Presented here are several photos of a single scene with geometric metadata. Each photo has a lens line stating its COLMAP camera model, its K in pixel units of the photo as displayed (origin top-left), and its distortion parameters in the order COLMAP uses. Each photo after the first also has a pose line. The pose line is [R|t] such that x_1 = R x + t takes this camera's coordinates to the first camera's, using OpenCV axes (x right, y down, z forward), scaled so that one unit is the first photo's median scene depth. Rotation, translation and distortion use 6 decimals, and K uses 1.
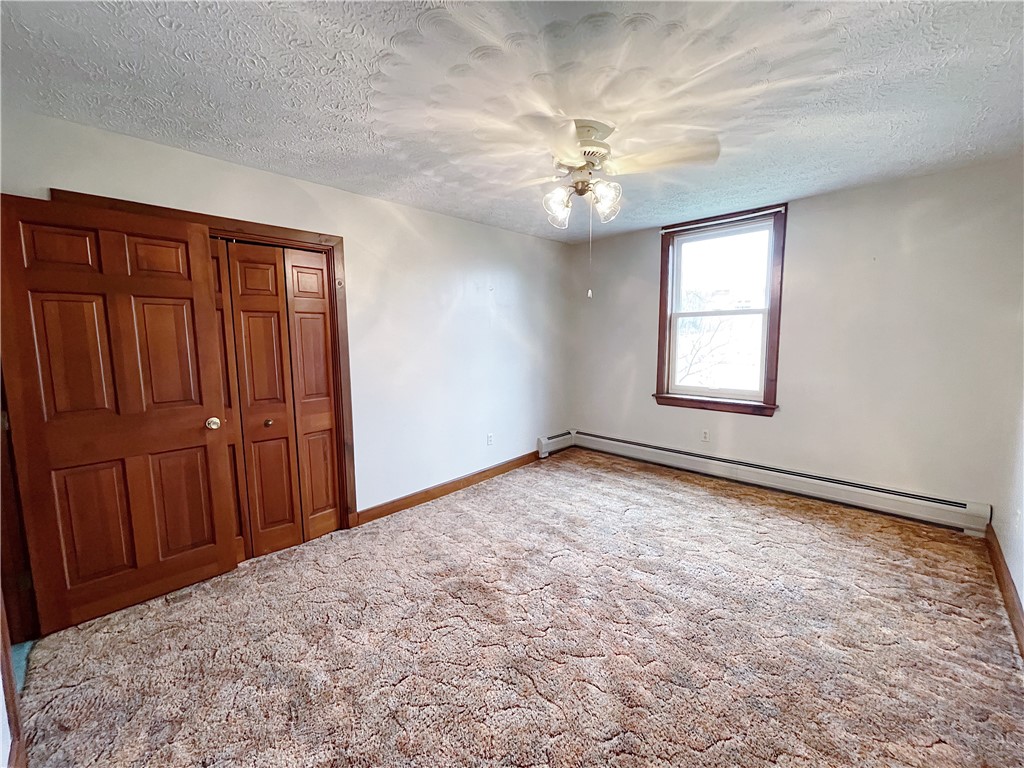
lens RADIAL K [[412.5, 0, 504.6], [0, 412.5, 381.2], [0, 0, 1]] dist [-0.003951, 0.001671]
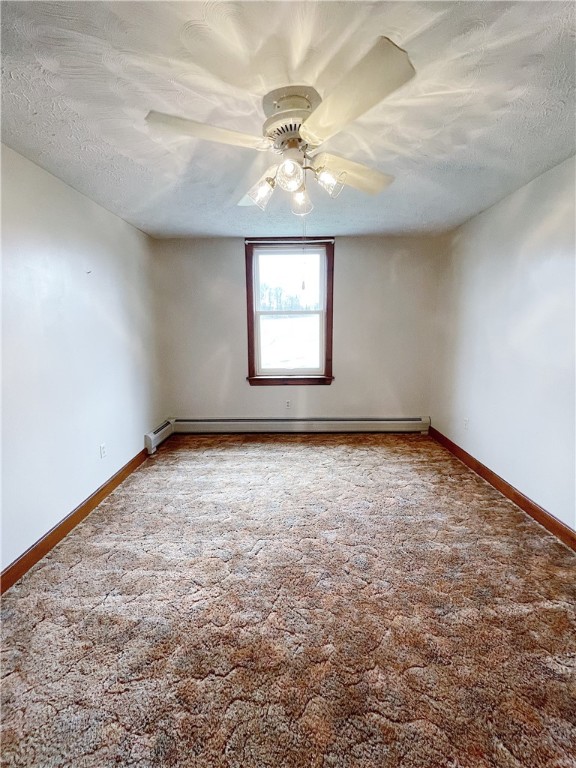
lens RADIAL K [[309.4, 0, 285.0], [0, 309.4, 376.8], [0, 0, 1]] dist [-0.003951, 0.001671]
pose [[0.710749, -0.106042, 0.695407, -0.229406], [0.077148, 0.994360, 0.072779, -0.034538], [-0.699202, 0.001922, 0.714921, 0.319280]]
